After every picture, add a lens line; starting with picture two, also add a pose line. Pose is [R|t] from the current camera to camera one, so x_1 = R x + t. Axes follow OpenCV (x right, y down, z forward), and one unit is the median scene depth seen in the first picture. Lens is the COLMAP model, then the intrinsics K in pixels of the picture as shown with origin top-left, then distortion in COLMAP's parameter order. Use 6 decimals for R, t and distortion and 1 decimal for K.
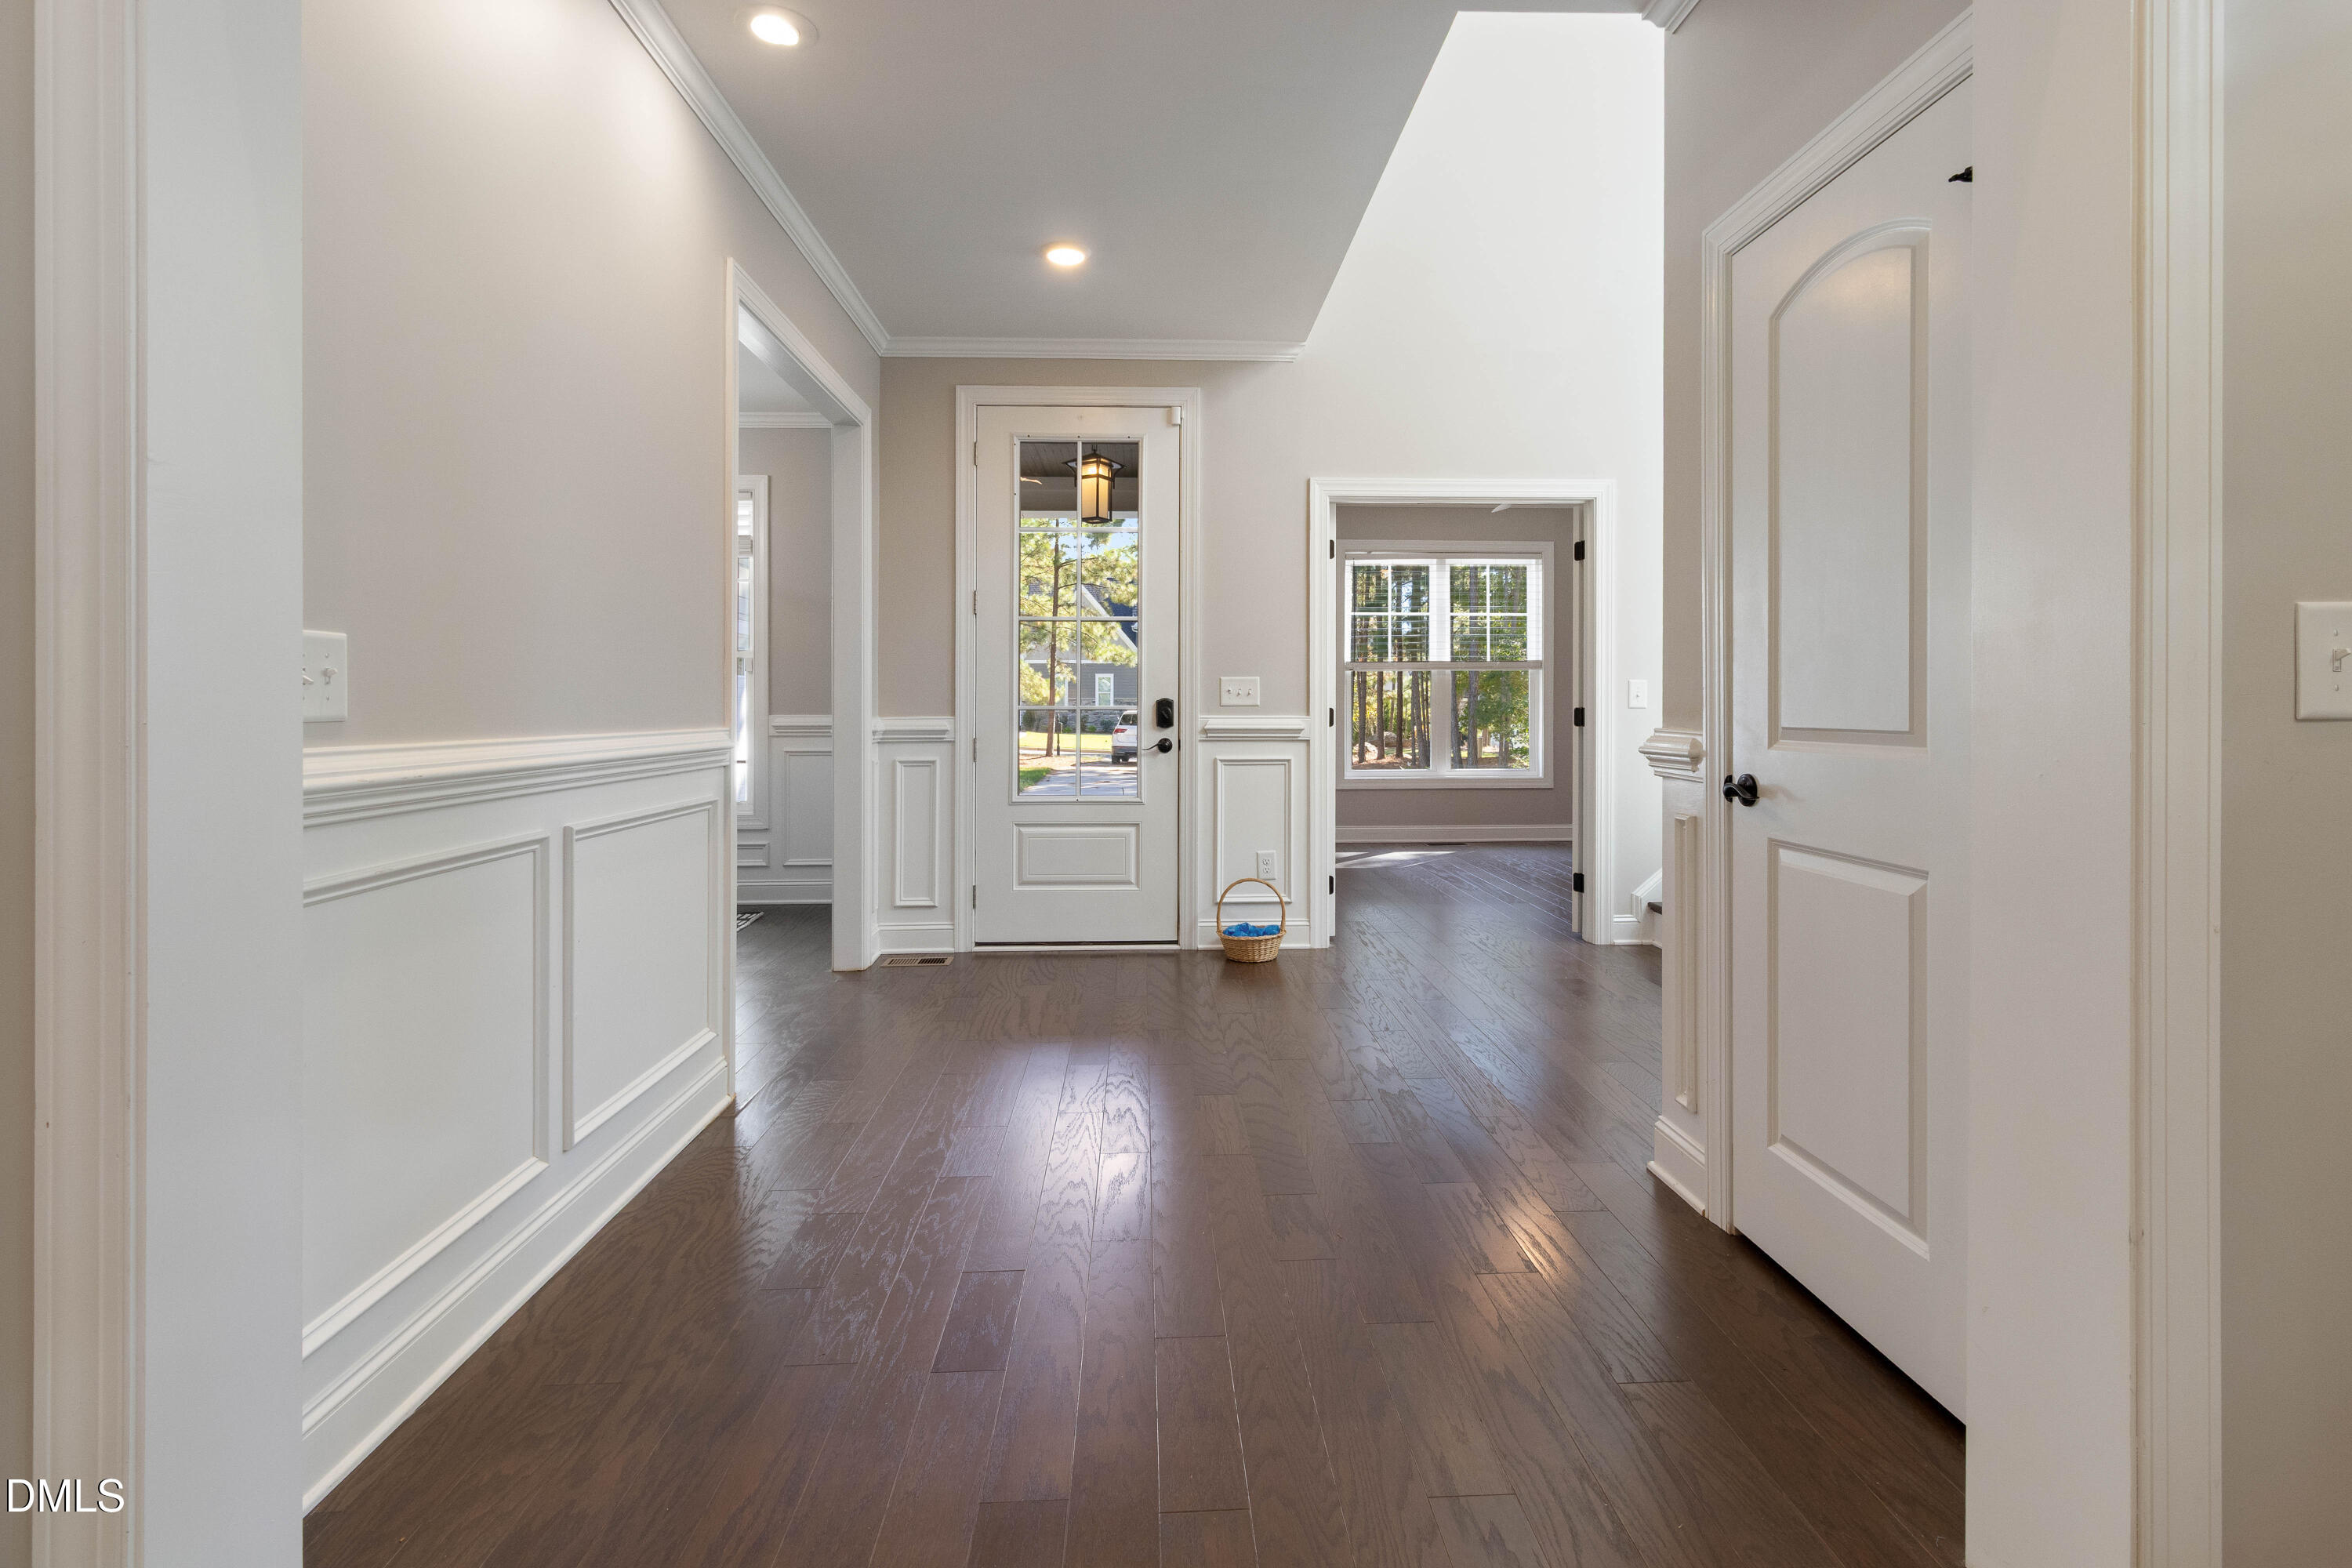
lens RADIAL K [[1117.7, 0, 1194.9], [0, 1117.7, 707.0], [0, 0, 1]] dist [0.001233, 0.000310]
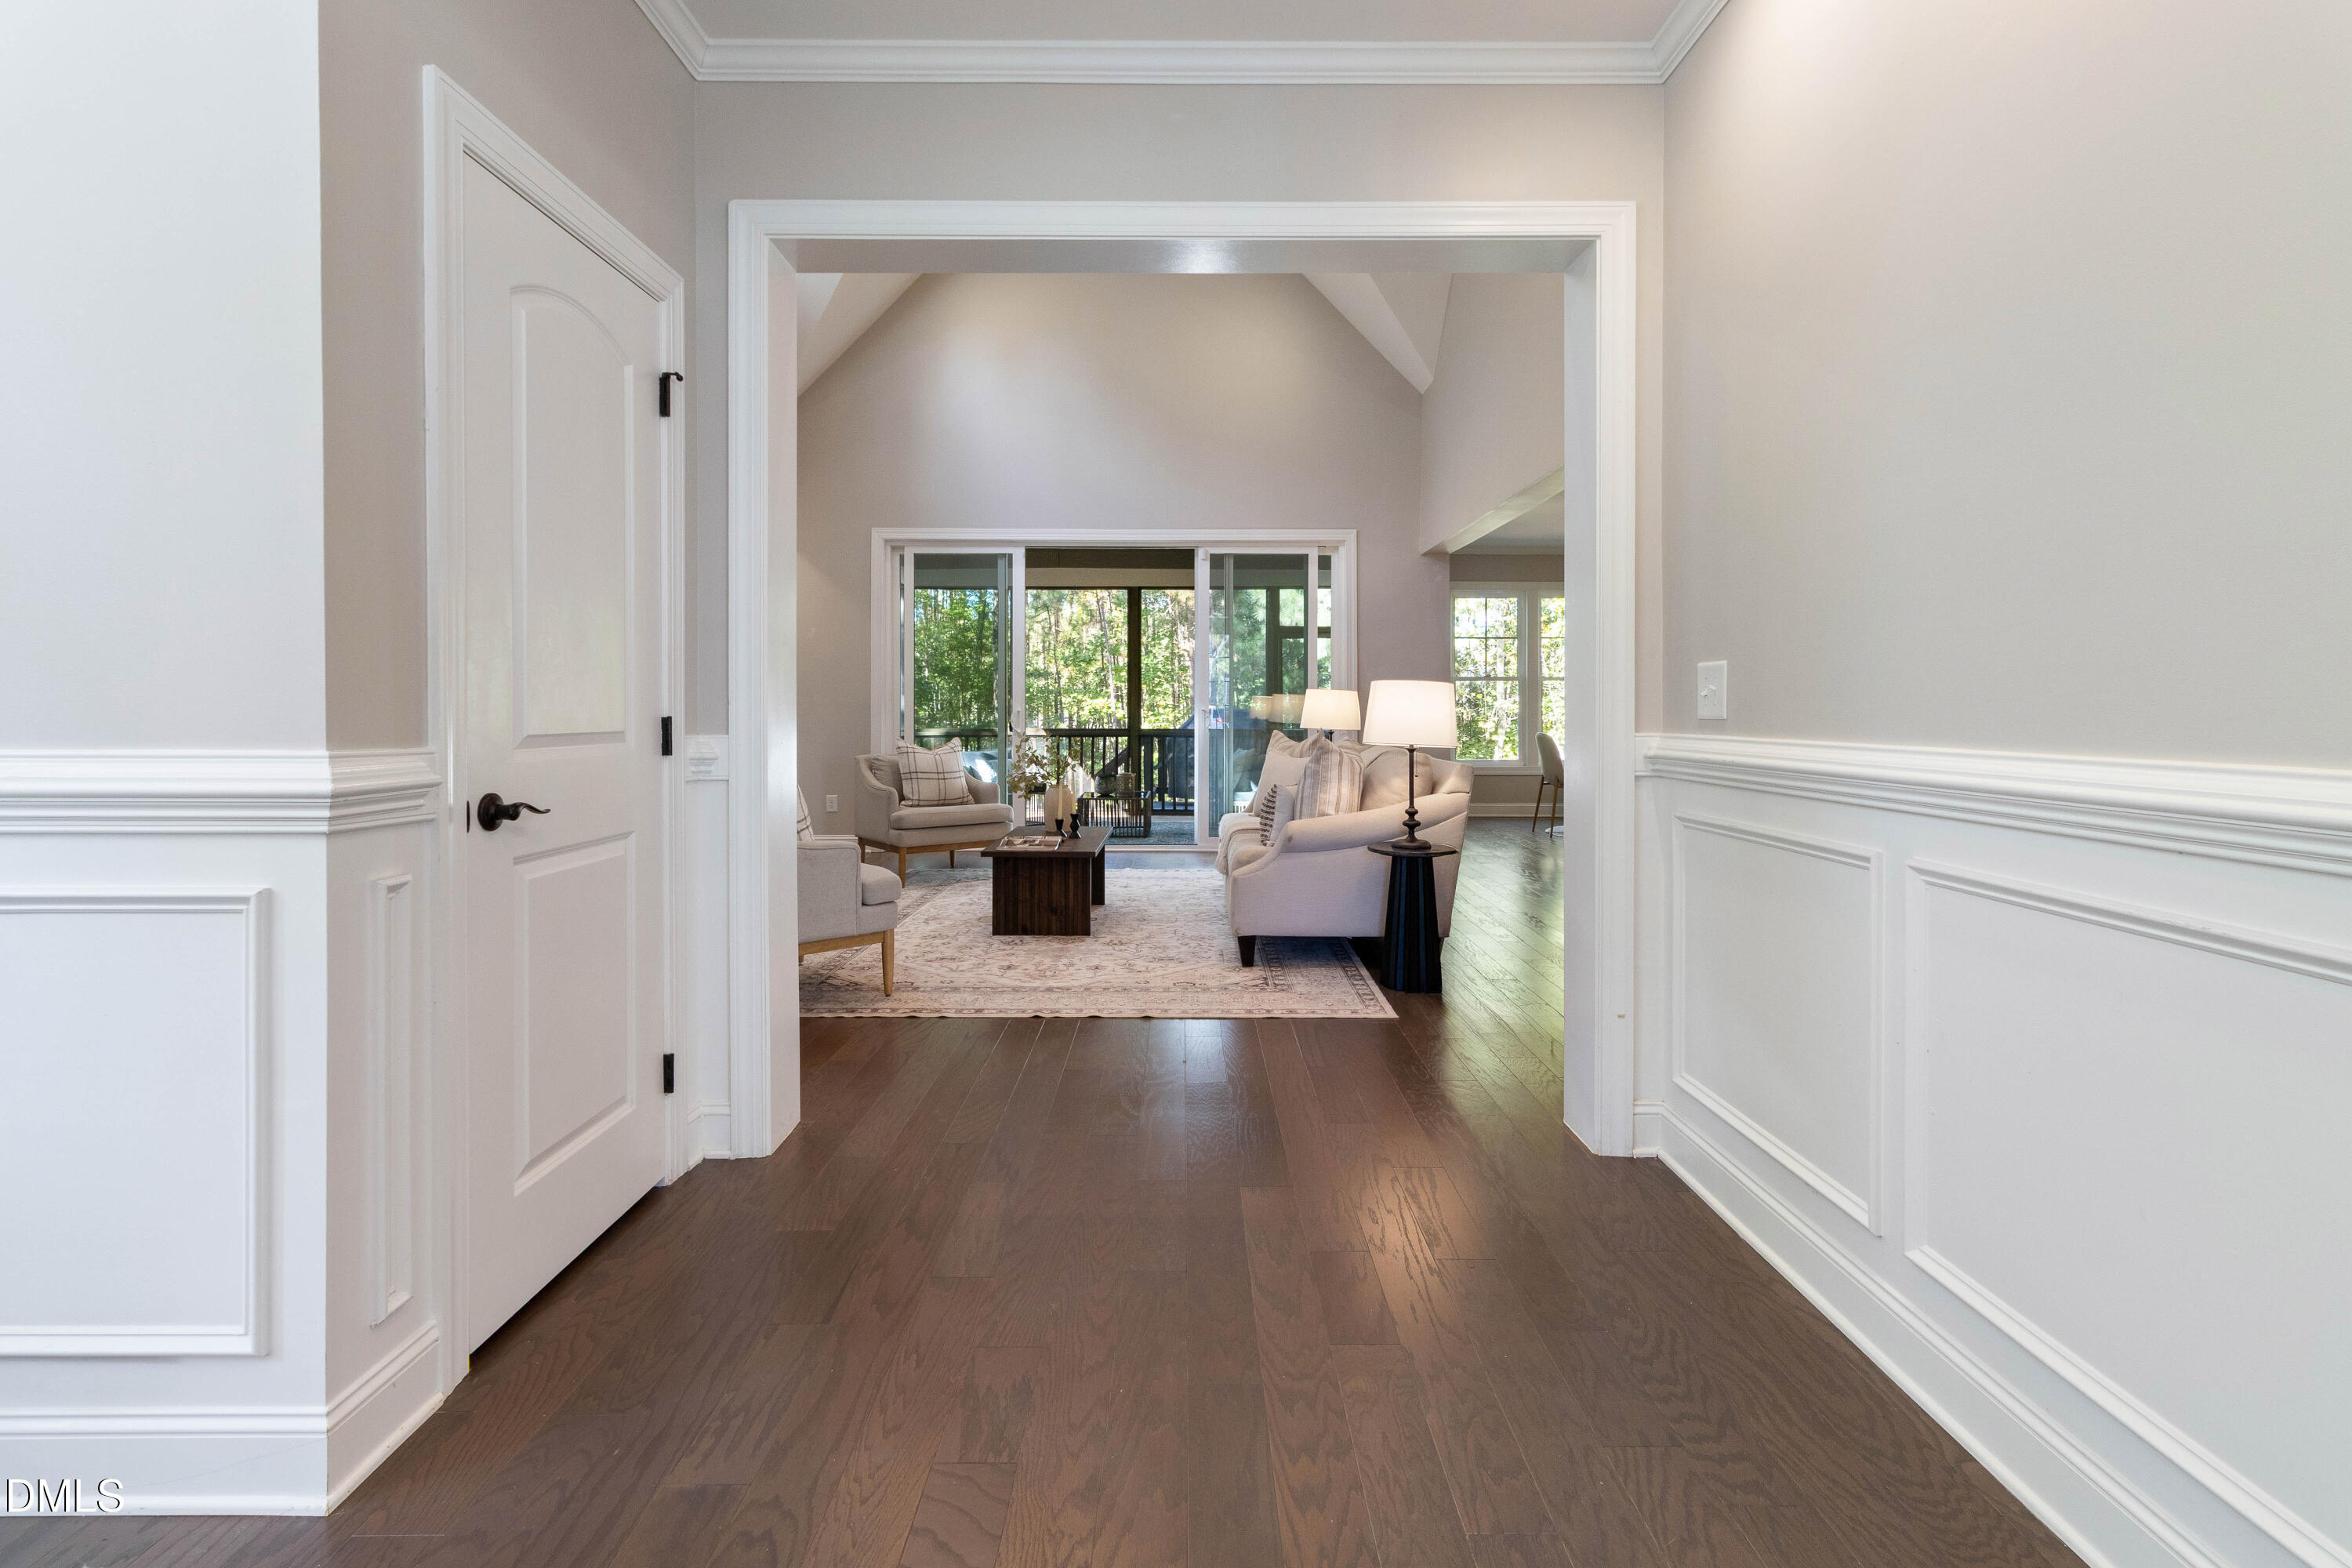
lens RADIAL K [[1117.7, 0, 1194.9], [0, 1117.7, 707.0], [0, 0, 1]] dist [0.001233, 0.000310]
pose [[-0.999243, 0.002440, 0.038830, -0.080126], [0.002423, 0.999997, -0.000472, -0.003925], [-0.038831, -0.000378, -0.999246, 1.908877]]
